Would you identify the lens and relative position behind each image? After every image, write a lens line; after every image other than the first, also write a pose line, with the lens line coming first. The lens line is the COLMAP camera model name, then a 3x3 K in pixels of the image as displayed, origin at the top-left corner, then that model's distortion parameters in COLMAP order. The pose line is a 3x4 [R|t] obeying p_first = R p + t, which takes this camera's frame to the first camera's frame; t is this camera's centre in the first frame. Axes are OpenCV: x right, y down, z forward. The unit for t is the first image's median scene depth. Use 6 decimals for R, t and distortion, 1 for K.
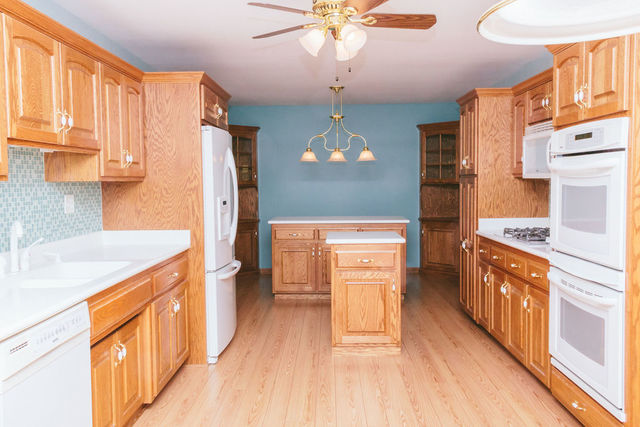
lens RADIAL K [[535.8, 0, 319.0], [0, 535.8, 212.3], [0, 0, 1]] dist [0.004946, 0.015104]
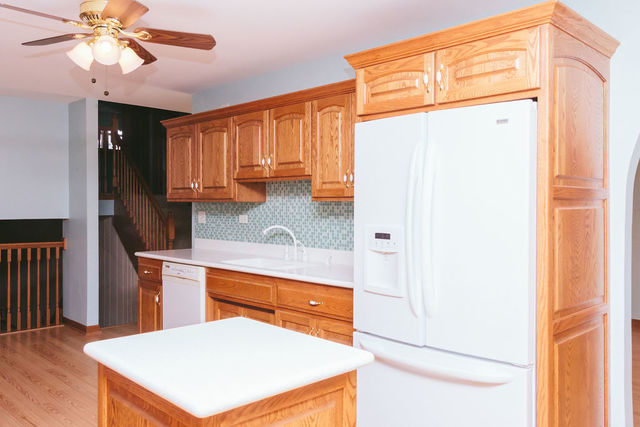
lens RADIAL K [[535.8, 0, 316.1], [0, 535.8, 210.2], [0, 0, 1]] dist [0.004946, 0.015104]
pose [[-0.702520, 0.015907, -0.711486, 0.342178], [-0.036592, 0.997620, 0.058435, -0.086899], [0.710723, 0.067086, -0.700266, 1.477648]]
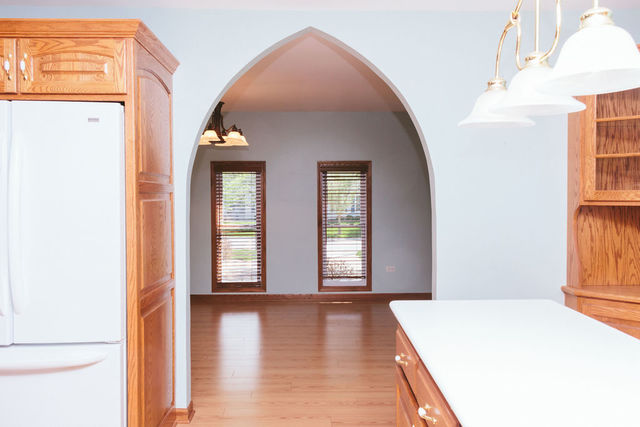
lens RADIAL K [[535.8, 0, 321.6], [0, 535.8, 211.9], [0, 0, 1]] dist [0.004946, 0.015104]
pose [[0.038301, 0.036733, -0.998591, 0.424812], [-0.060762, 0.997561, 0.034364, -0.087208], [0.997417, 0.059360, 0.040439, 1.453624]]
